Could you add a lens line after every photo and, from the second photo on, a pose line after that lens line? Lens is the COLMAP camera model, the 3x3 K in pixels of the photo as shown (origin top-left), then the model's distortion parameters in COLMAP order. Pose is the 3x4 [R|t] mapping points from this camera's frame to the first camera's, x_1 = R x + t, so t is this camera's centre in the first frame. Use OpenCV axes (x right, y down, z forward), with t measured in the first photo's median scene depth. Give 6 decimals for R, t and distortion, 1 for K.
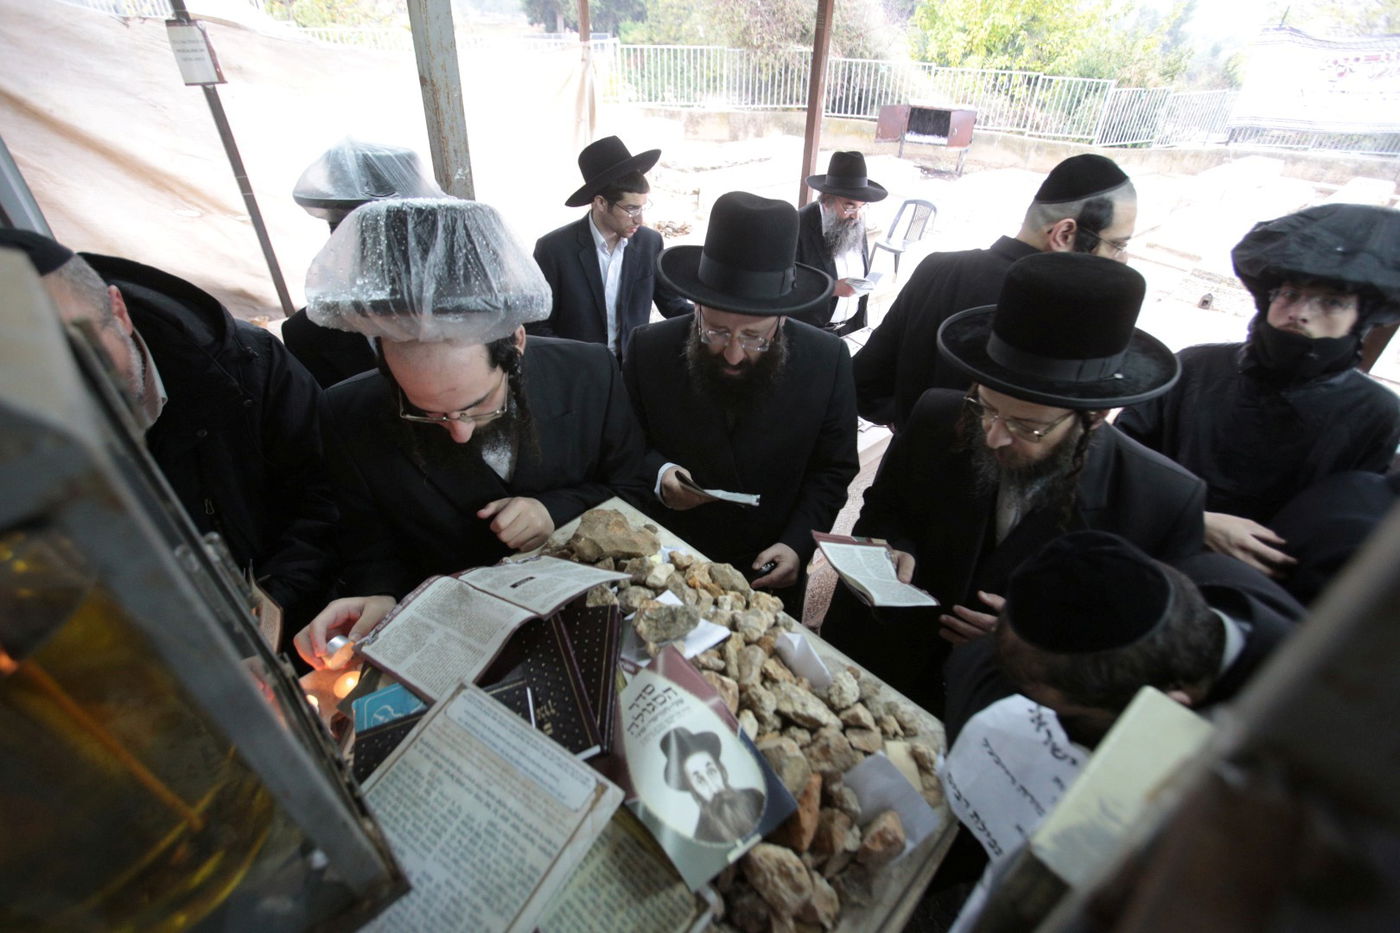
lens RADIAL K [[703.3, 0, 702.8], [0, 703.3, 503.4], [0, 0, 1]] dist [-0.064532, 0.036392]
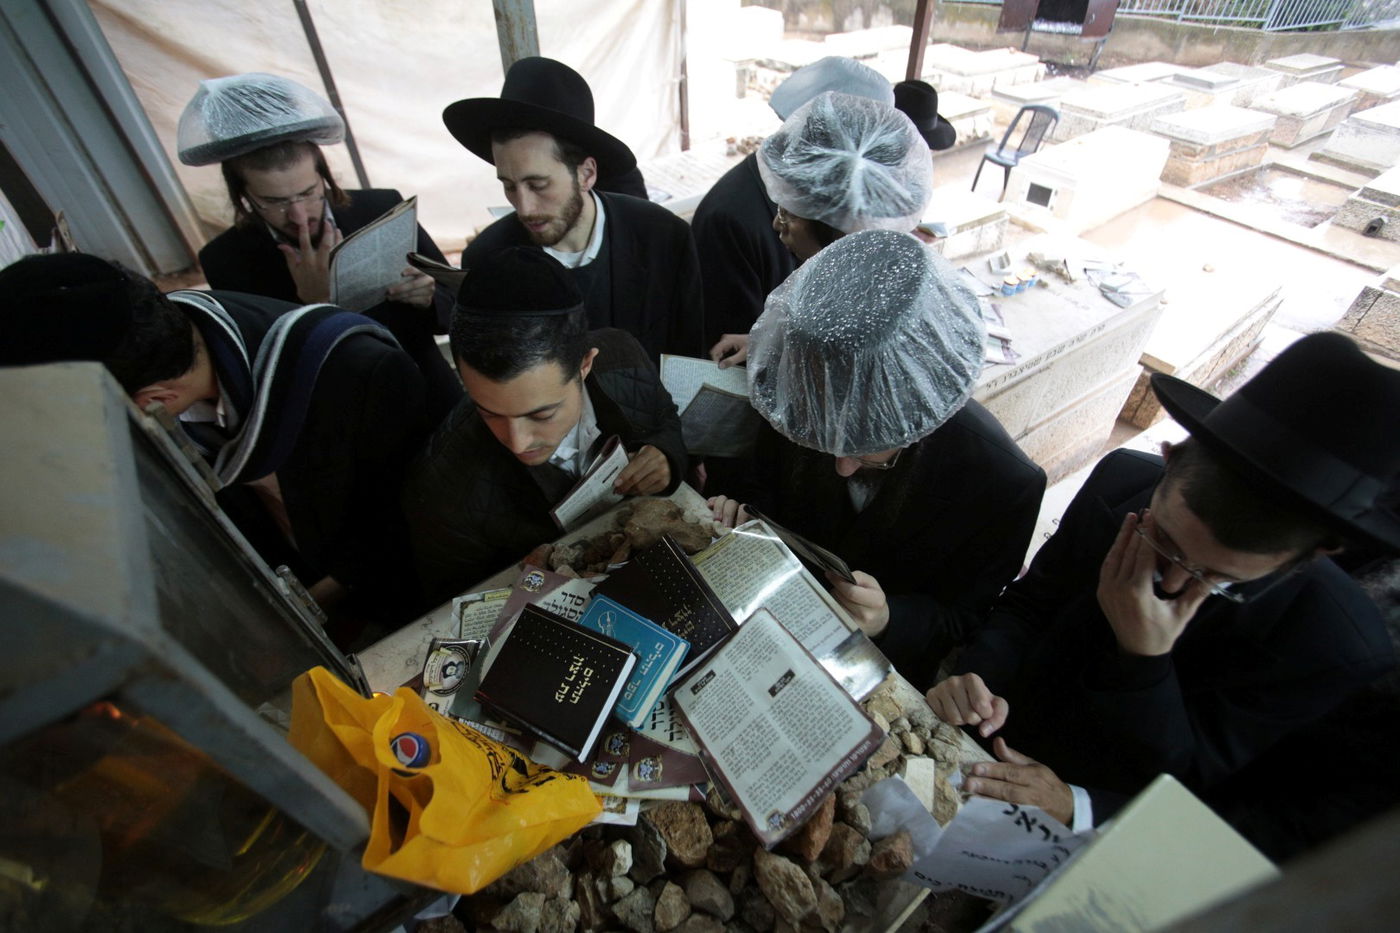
lens RADIAL K [[696.9, 0, 719.8], [0, 696.9, 465.1], [0, 0, 1]] dist [-0.032130, 0.018566]
pose [[0.991820, 0.057140, -0.114142, 0.036104], [-0.040445, 0.988814, 0.143567, -0.108875], [0.121068, -0.137776, 0.983036, 0.001676]]
